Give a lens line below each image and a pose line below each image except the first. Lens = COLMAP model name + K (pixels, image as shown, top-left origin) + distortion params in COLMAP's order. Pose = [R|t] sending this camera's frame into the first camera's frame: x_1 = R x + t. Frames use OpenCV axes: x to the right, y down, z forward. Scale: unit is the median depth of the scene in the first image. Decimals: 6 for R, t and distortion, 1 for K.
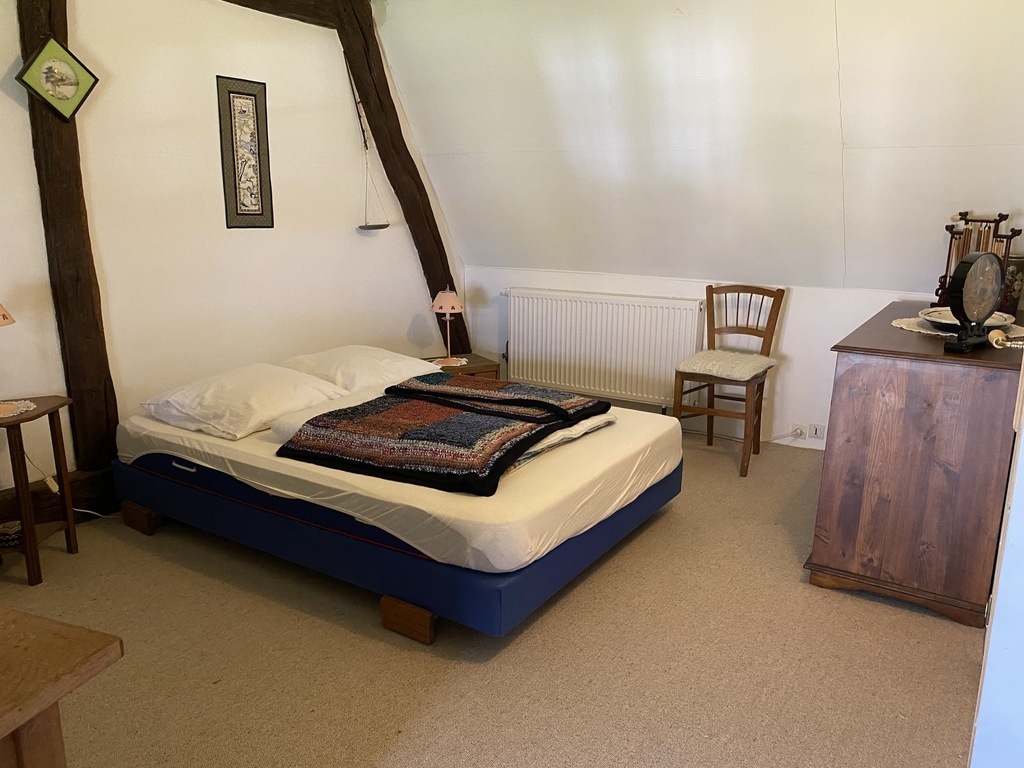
lens RADIAL K [[775.0, 0, 506.4], [0, 775.0, 381.0], [0, 0, 1]] dist [0.041187, -0.053342]
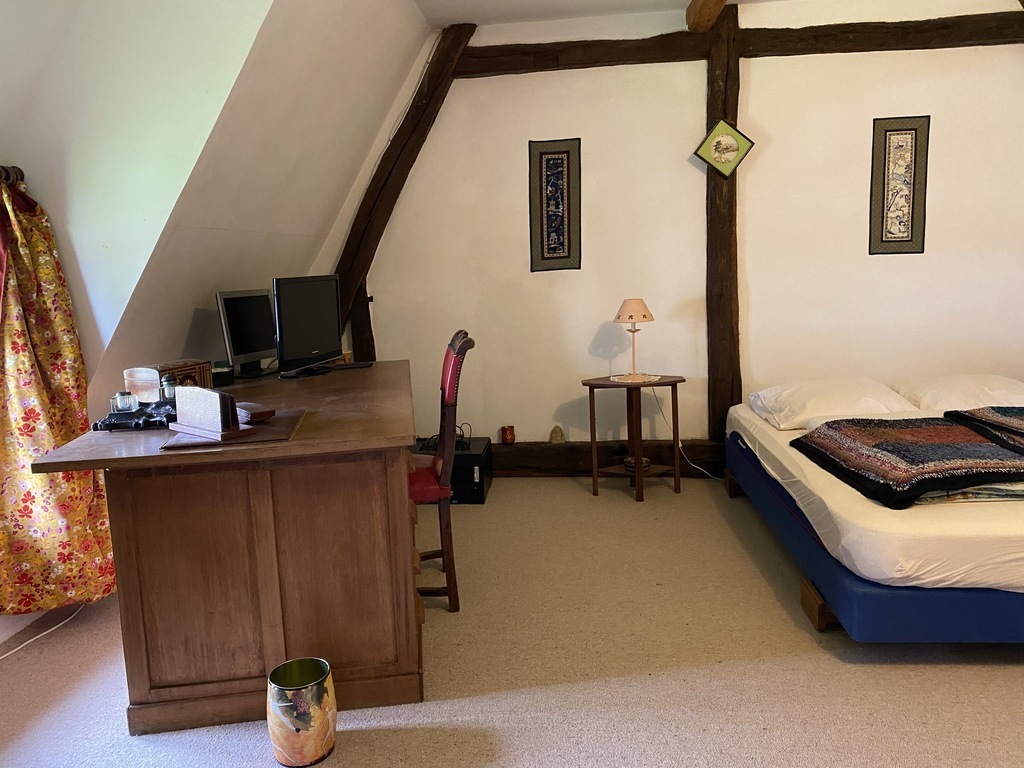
lens RADIAL K [[775.0, 0, 517.6], [0, 775.0, 381.8], [0, 0, 1]] dist [0.041187, -0.053342]
pose [[0.482260, 0.108748, -0.869252, 0.419483], [-0.154277, 0.987300, 0.037923, 0.017427], [0.862336, 0.115817, 0.492912, 0.055954]]
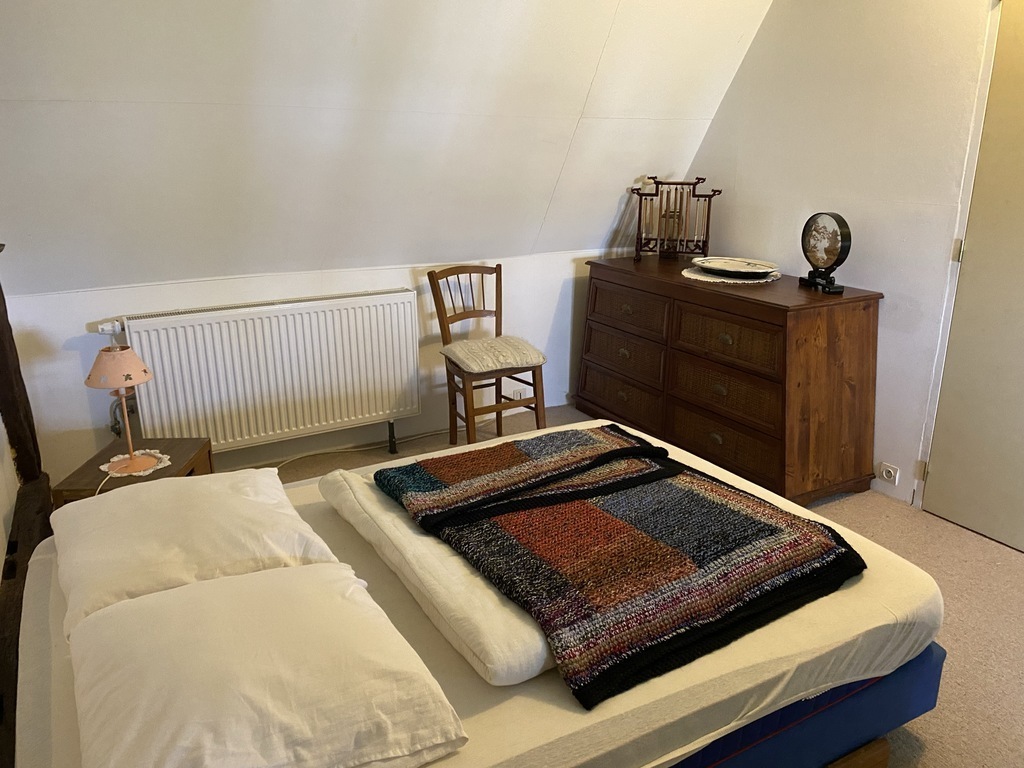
lens RADIAL K [[775.0, 0, 505.6], [0, 775.0, 383.1], [0, 0, 1]] dist [0.041187, -0.053342]
pose [[0.472753, -0.271451, 0.838343, -0.585438], [0.211304, 0.958535, 0.191211, -0.191454], [-0.855485, 0.086750, 0.510509, 0.628493]]
